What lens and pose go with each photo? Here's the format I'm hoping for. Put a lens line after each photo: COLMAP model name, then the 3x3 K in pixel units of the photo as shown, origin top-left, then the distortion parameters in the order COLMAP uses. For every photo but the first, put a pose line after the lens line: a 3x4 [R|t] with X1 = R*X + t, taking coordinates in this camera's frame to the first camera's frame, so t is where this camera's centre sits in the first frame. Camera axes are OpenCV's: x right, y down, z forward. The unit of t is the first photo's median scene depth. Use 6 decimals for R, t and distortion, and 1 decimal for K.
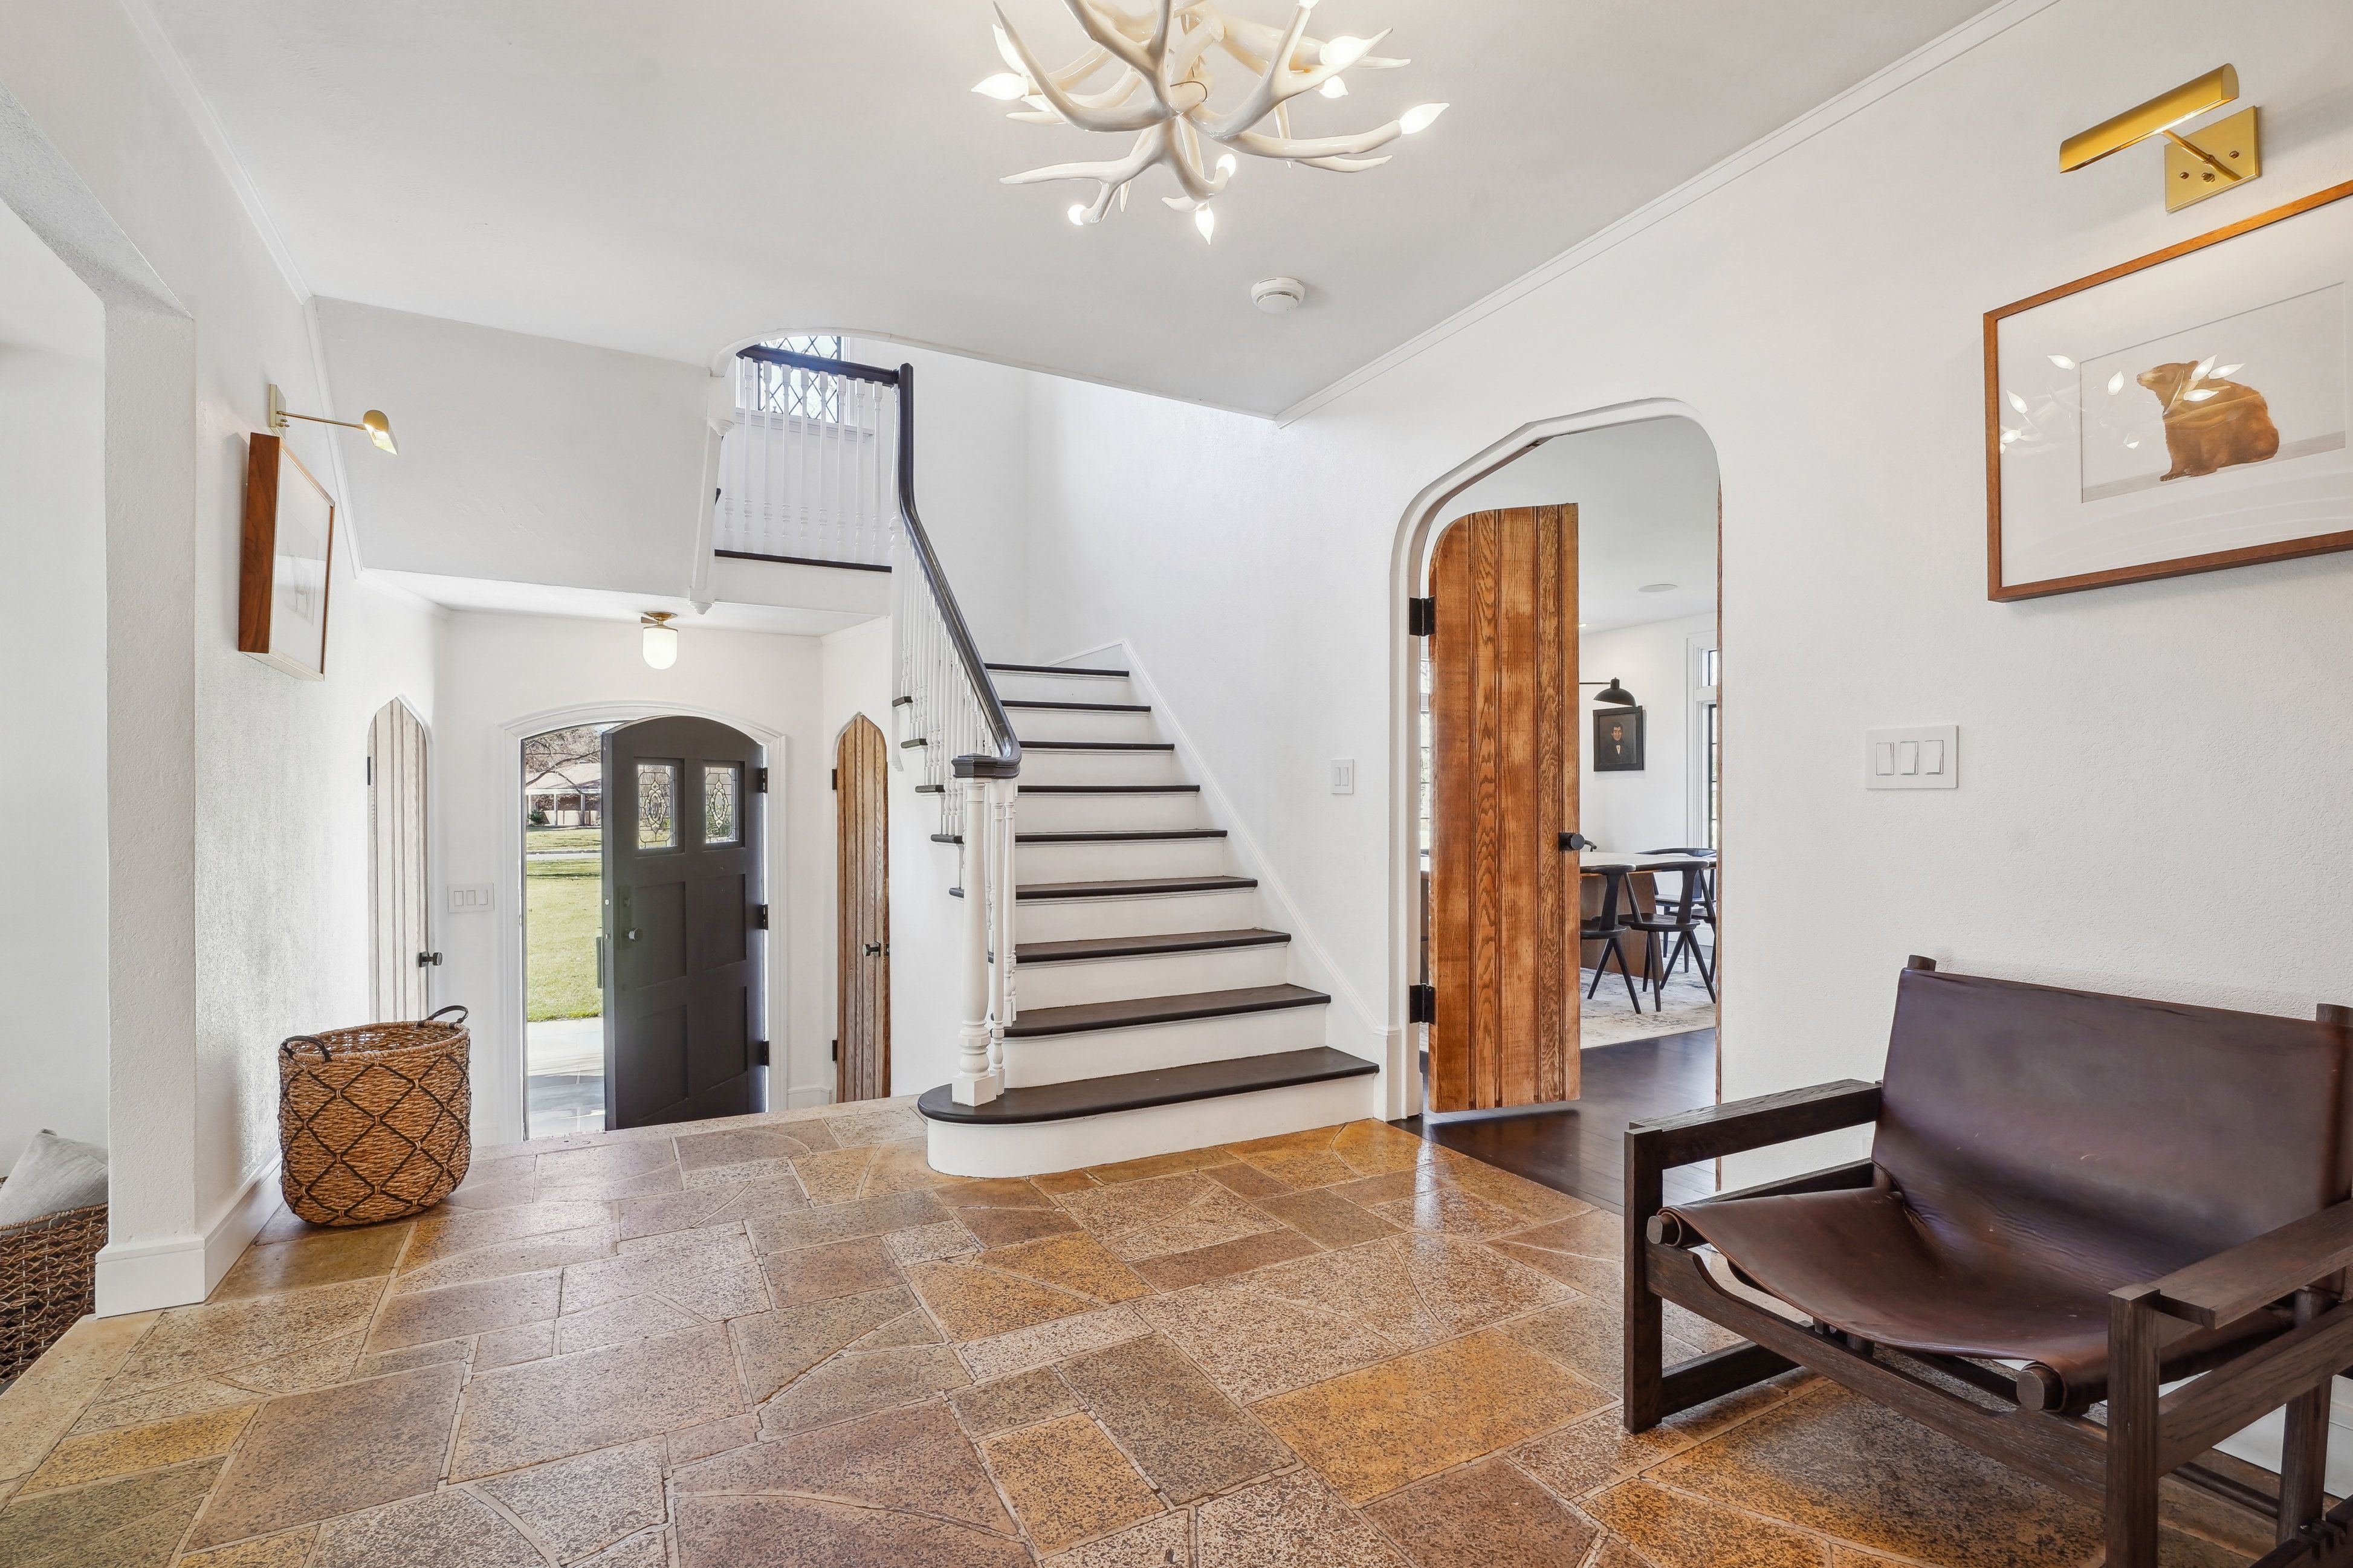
lens RADIAL K [[1079.9, 0, 1179.0], [0, 1079.9, 796.2], [0, 0, 1]] dist [0.000446, -0.000080]
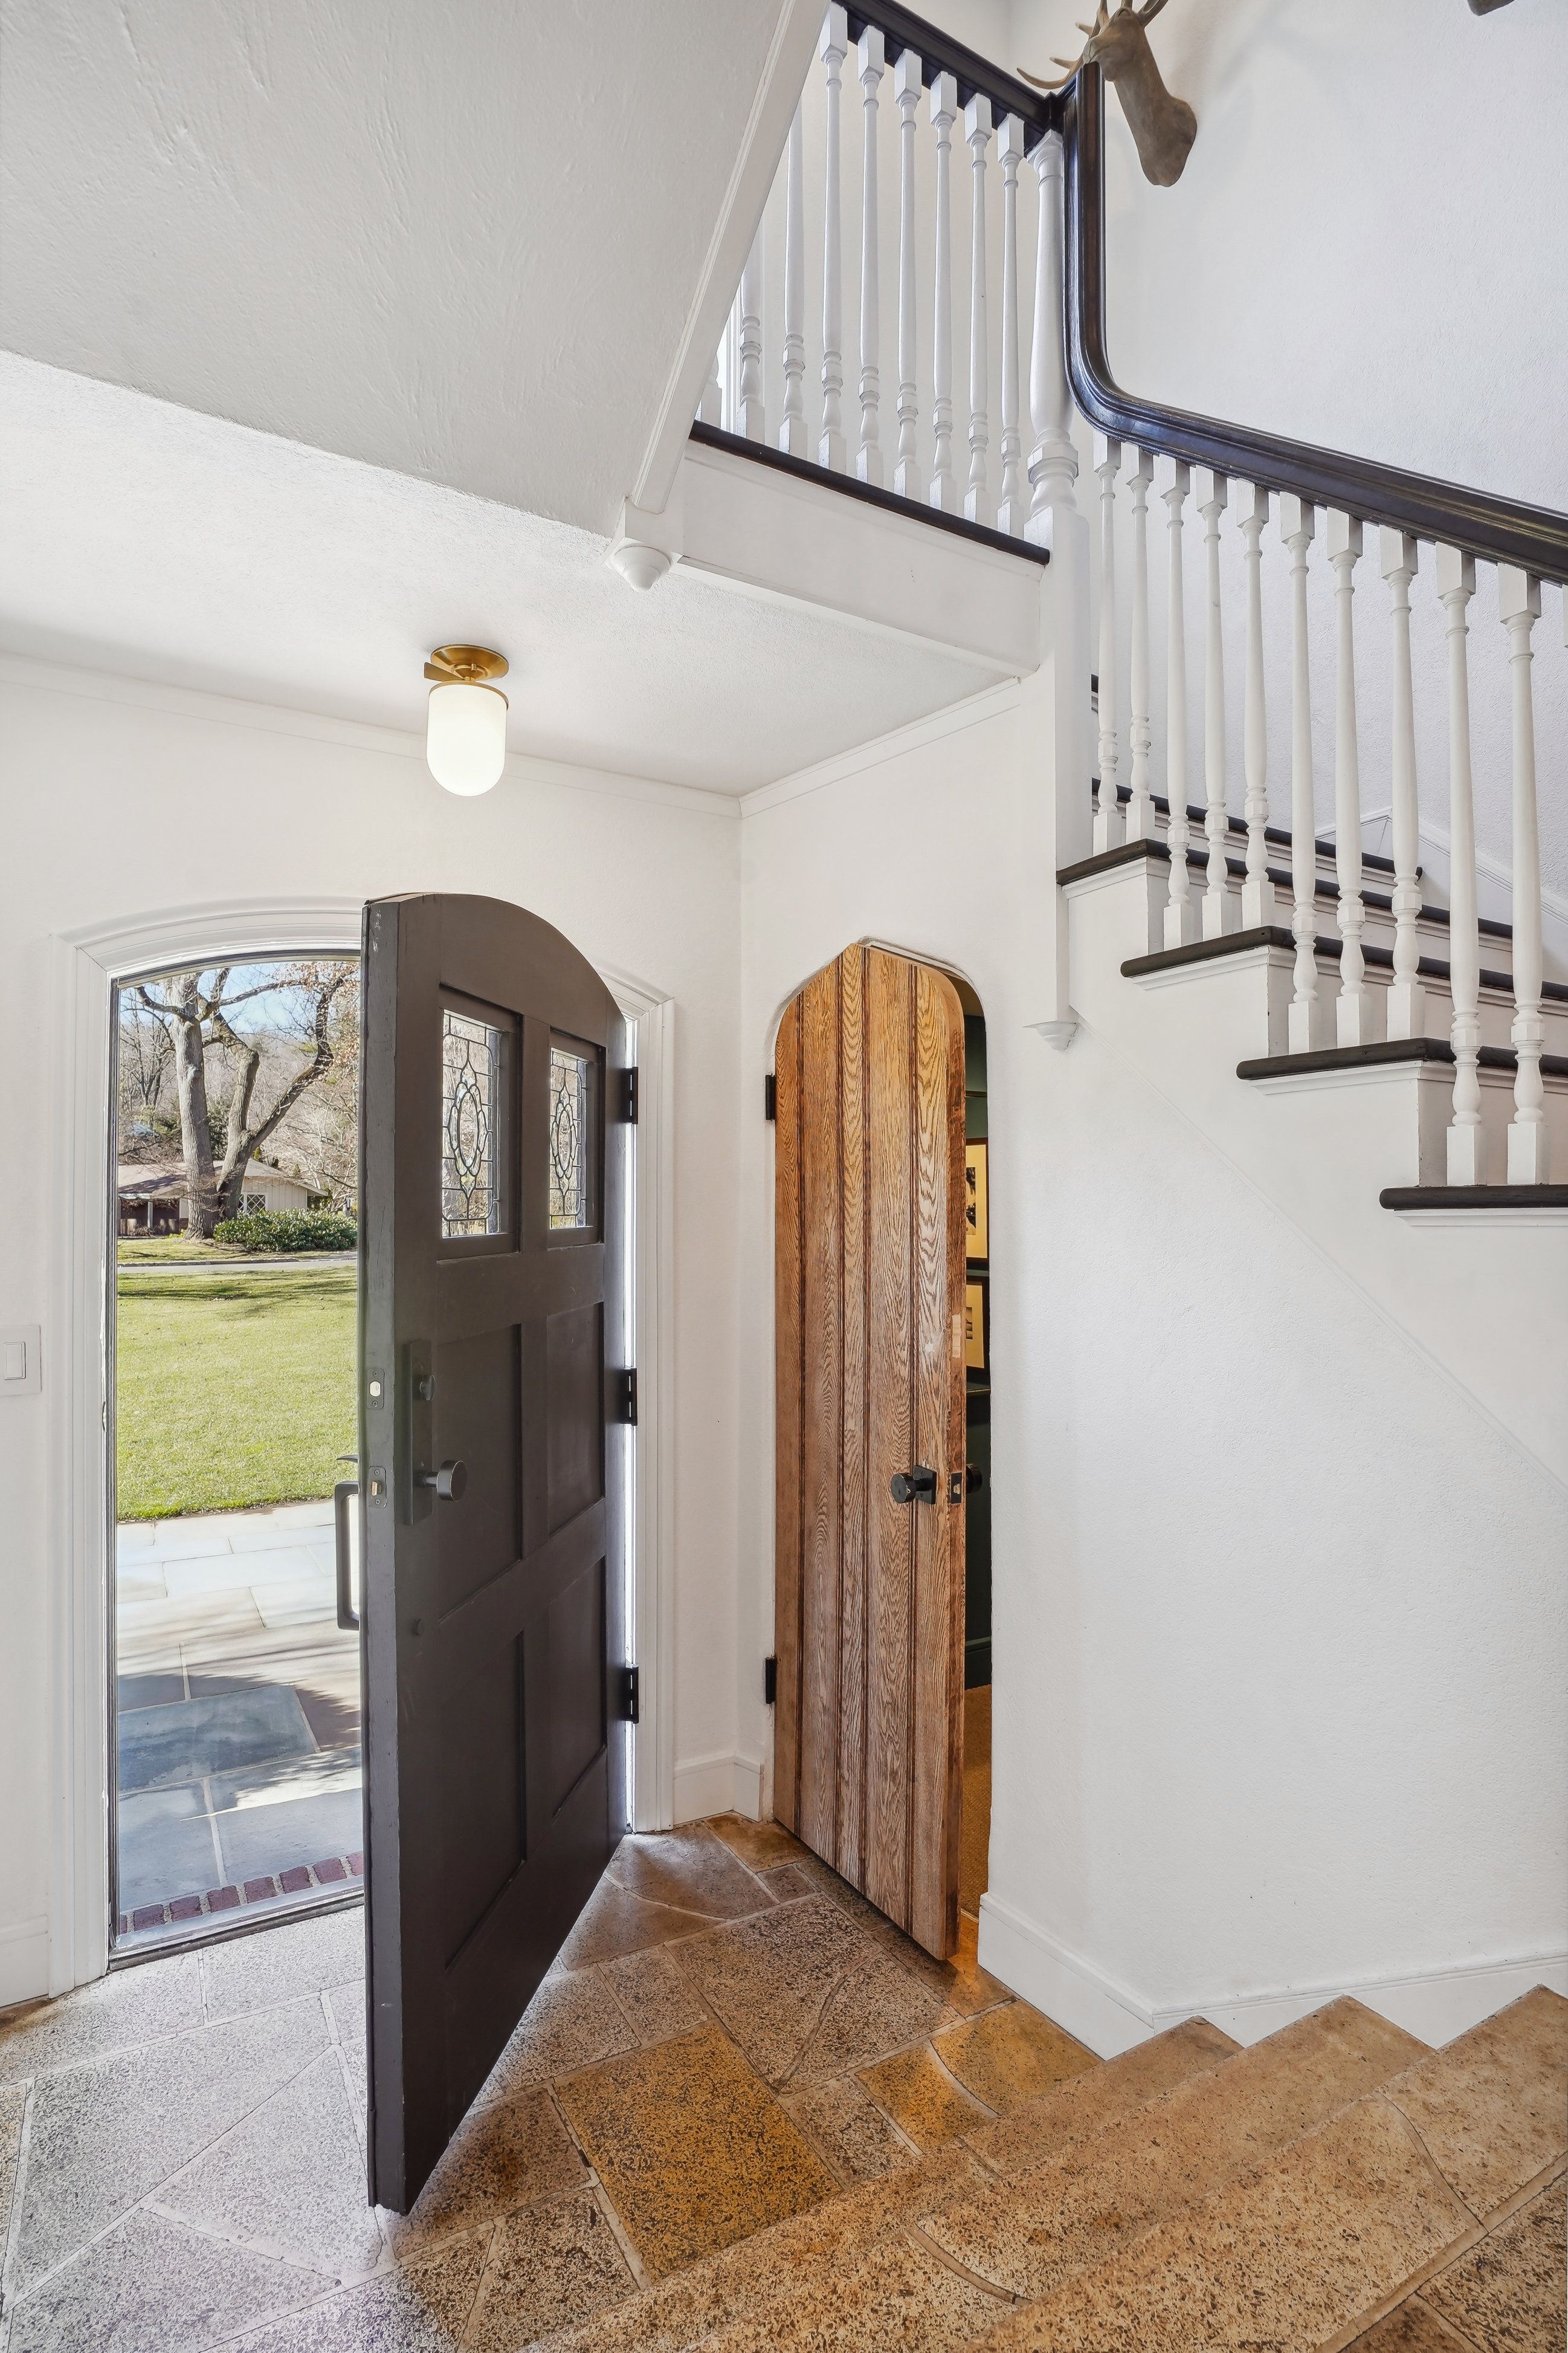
lens RADIAL K [[1163.1, 0, 784.0], [0, 1163.1, 1176.5], [0, 0, 1]] dist [-0.049286, 0.000180]
pose [[0.999524, 0.004138, 0.030579, -0.339735], [-0.003383, 0.999689, -0.024701, 0.032240], [-0.030672, 0.024586, 0.999227, 0.518238]]
